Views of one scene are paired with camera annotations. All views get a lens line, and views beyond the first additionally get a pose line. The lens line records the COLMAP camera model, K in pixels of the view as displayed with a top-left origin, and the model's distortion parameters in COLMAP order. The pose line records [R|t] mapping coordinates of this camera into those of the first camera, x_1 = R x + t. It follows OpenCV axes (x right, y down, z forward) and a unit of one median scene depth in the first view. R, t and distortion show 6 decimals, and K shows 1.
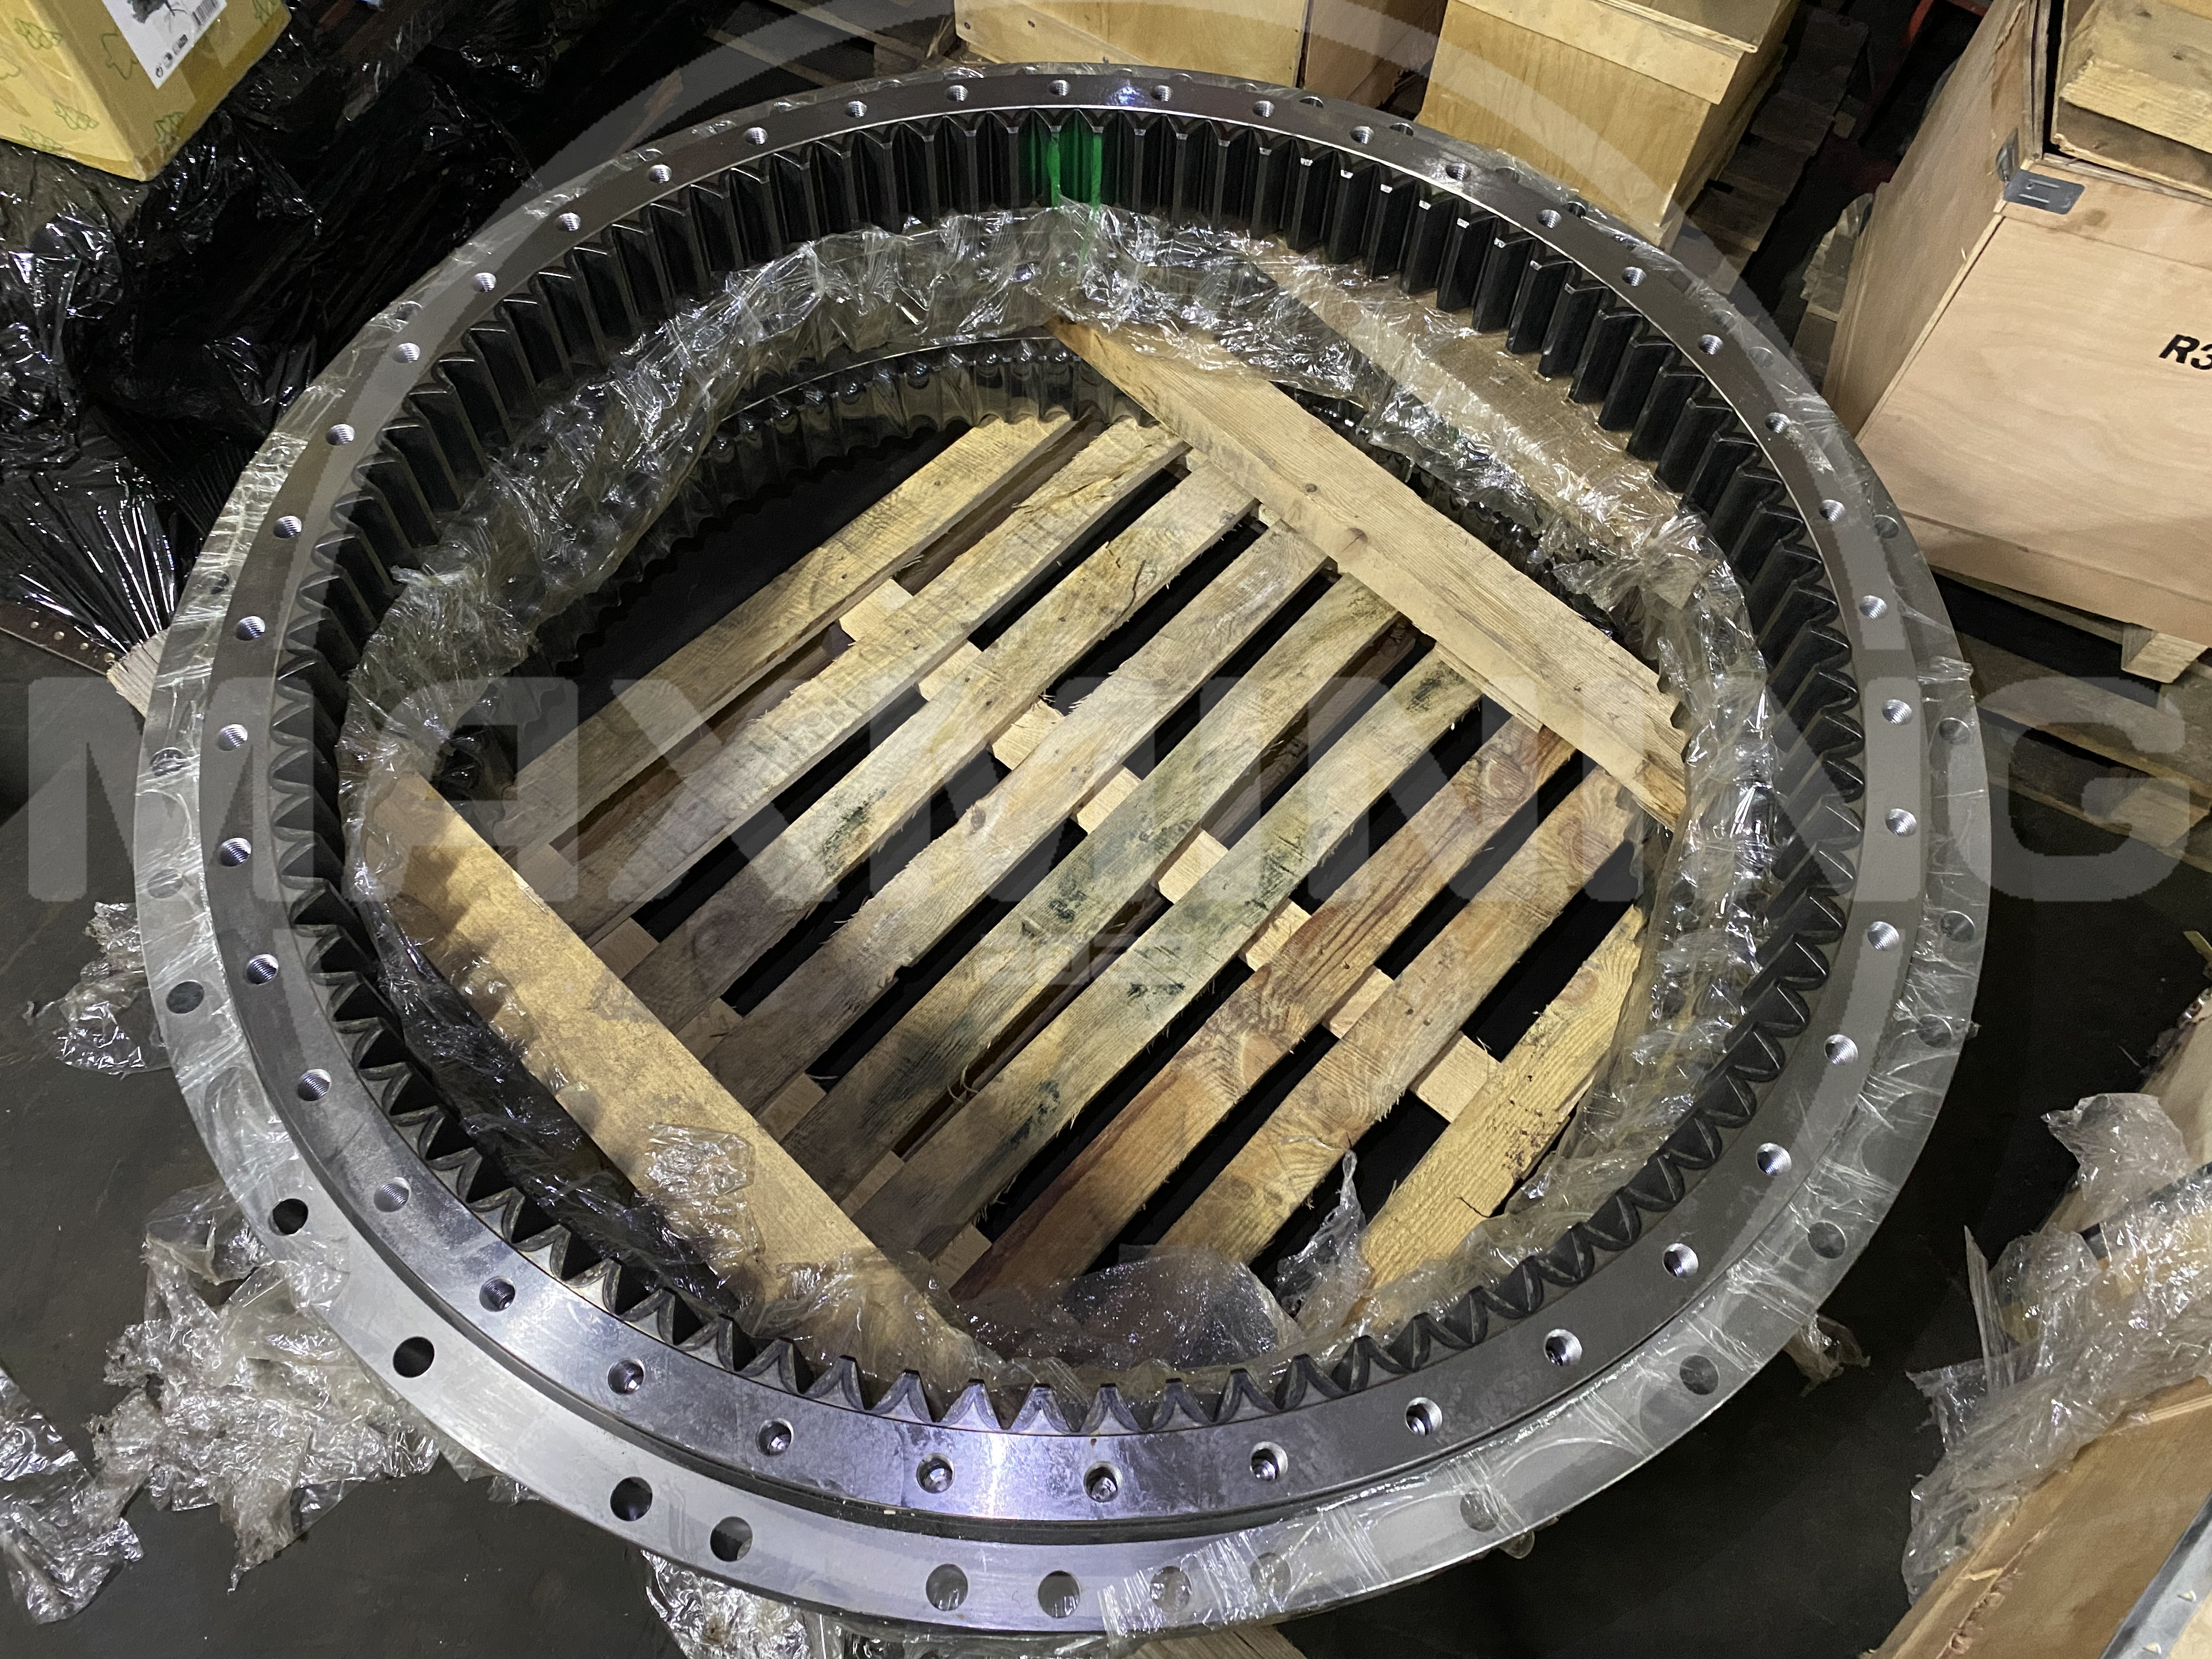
lens RADIAL K [[1684.3, 0, 1108.9], [0, 1684.3, 825.9], [0, 0, 1]] dist [0.010203, -0.010756]
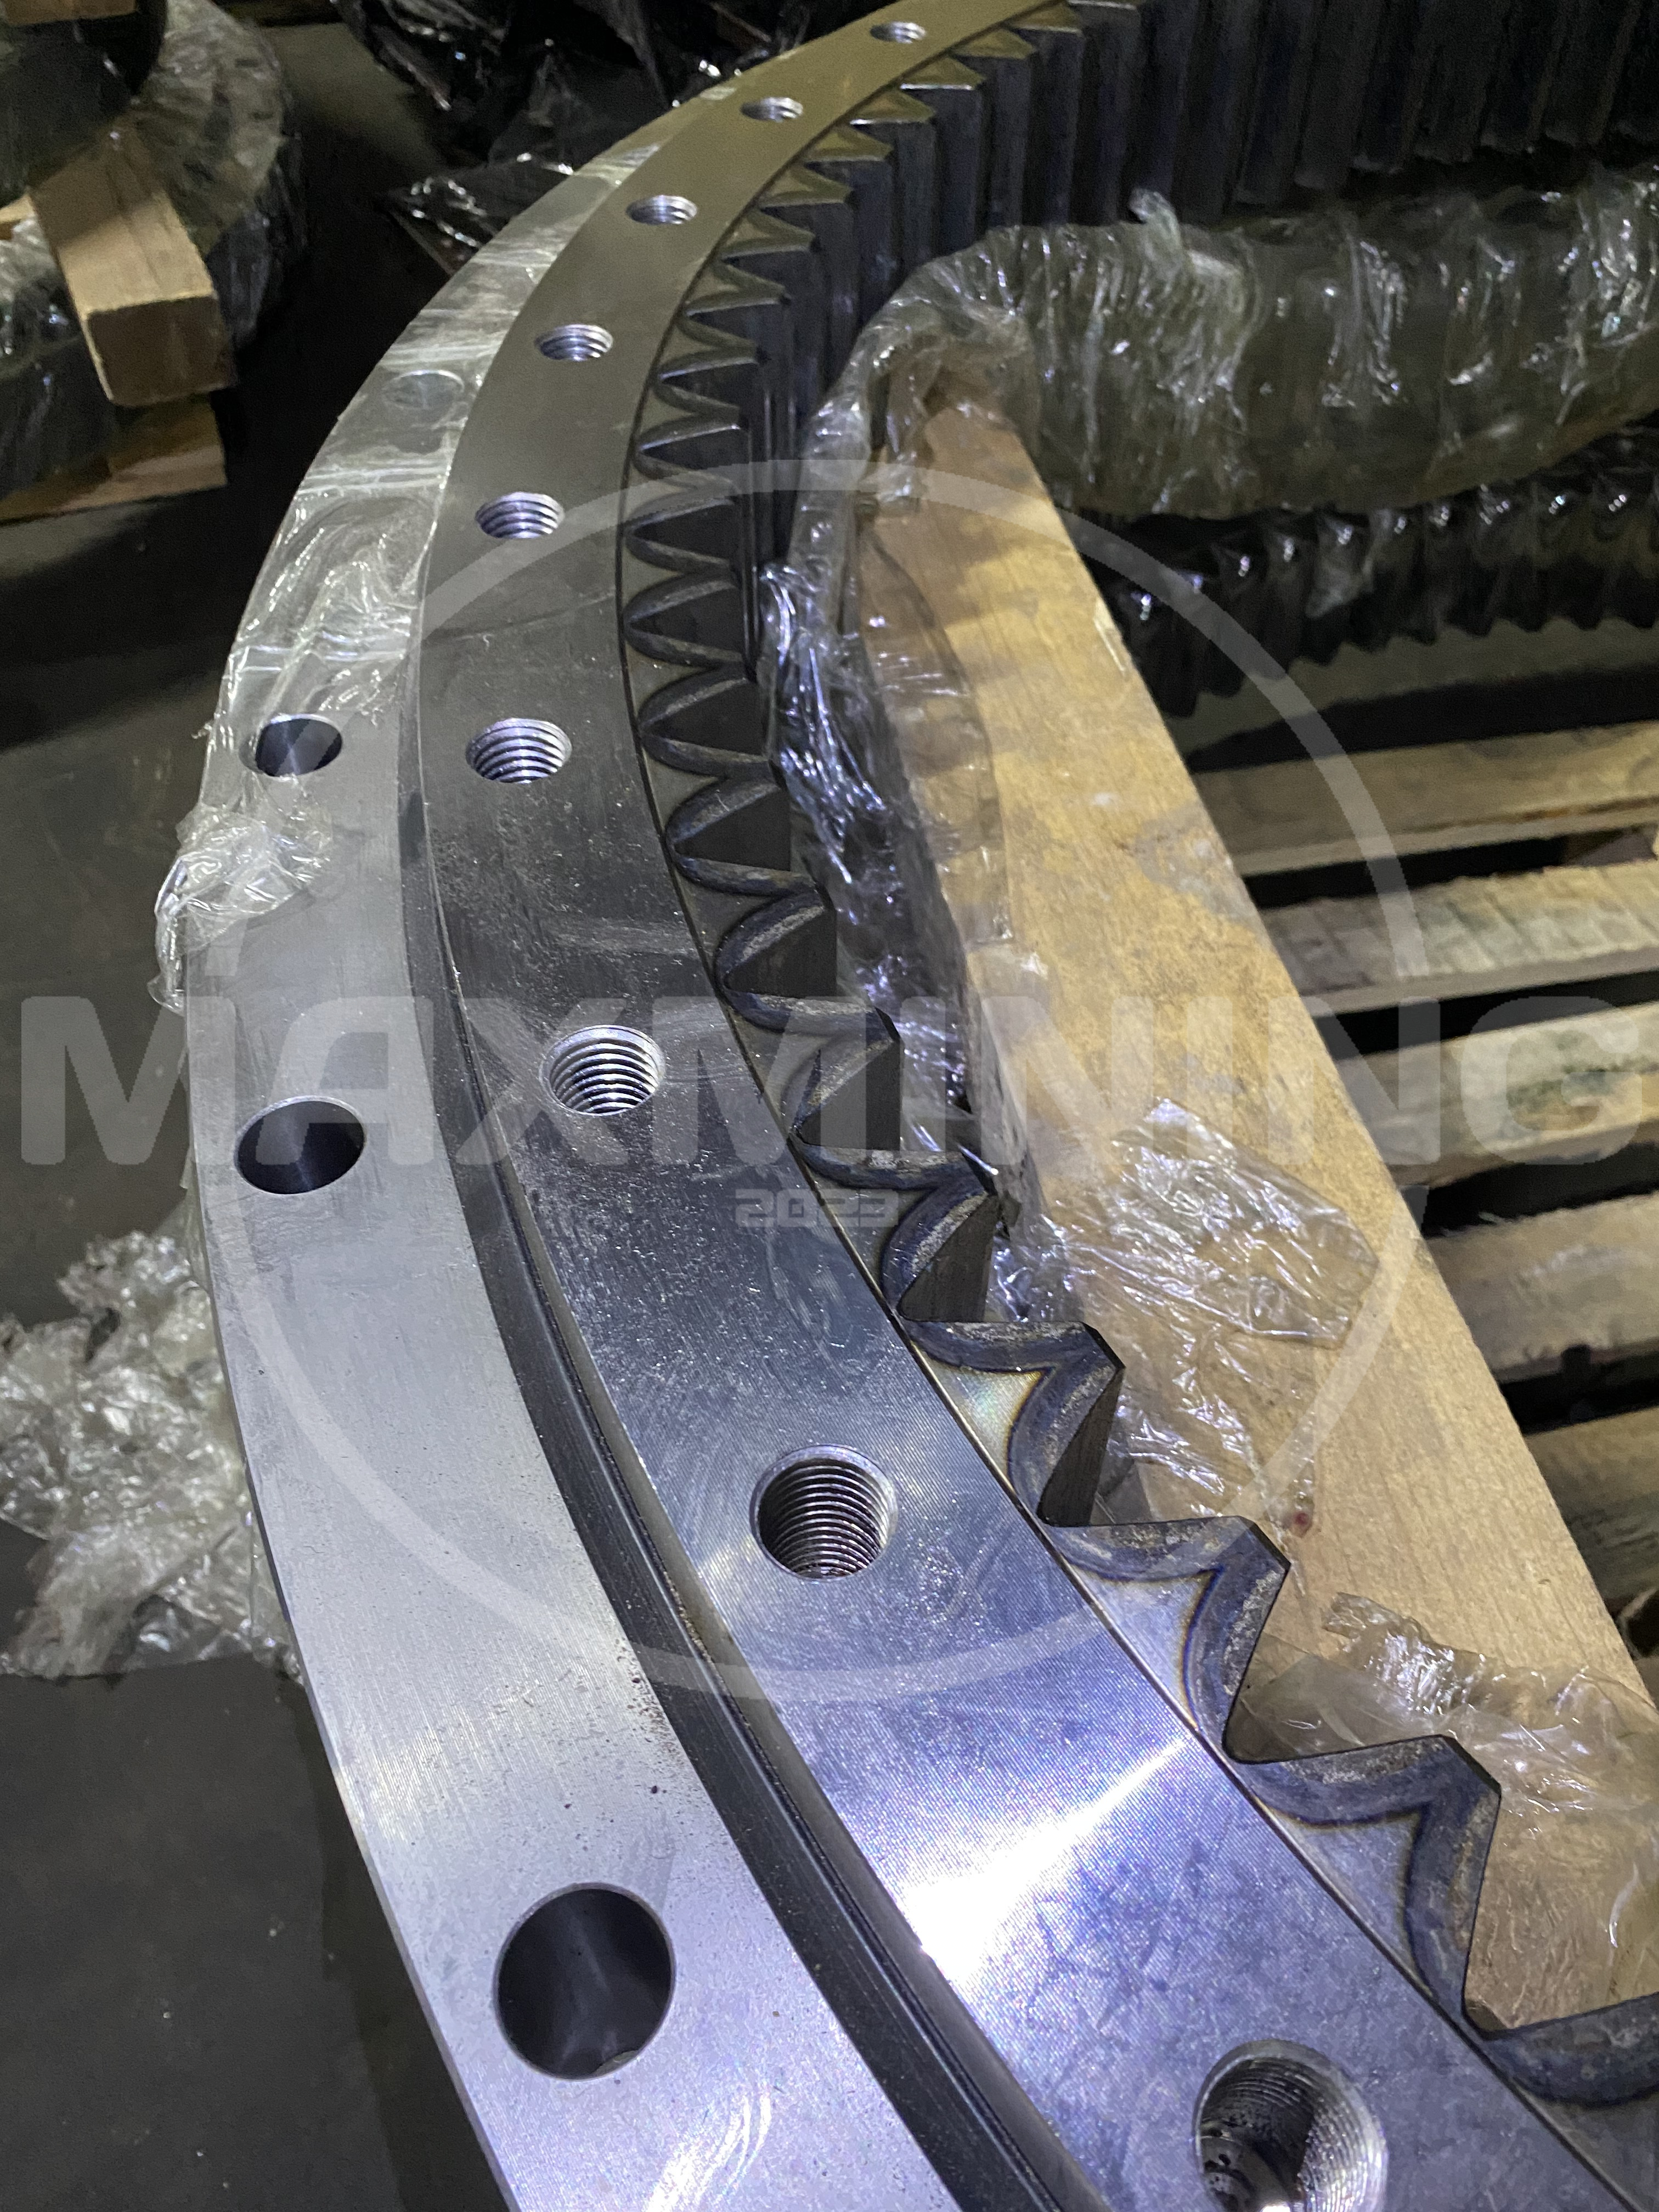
lens RADIAL K [[1684.3, 0, 828.4], [0, 1684.3, 1101.2], [0, 0, 1]] dist [0.010203, -0.010756]
pose [[0.810988, 0.419830, -0.407481, -0.140710], [-0.500961, 0.858066, -0.112965, 0.201800], [0.302219, 0.295745, 0.906200, 0.508106]]
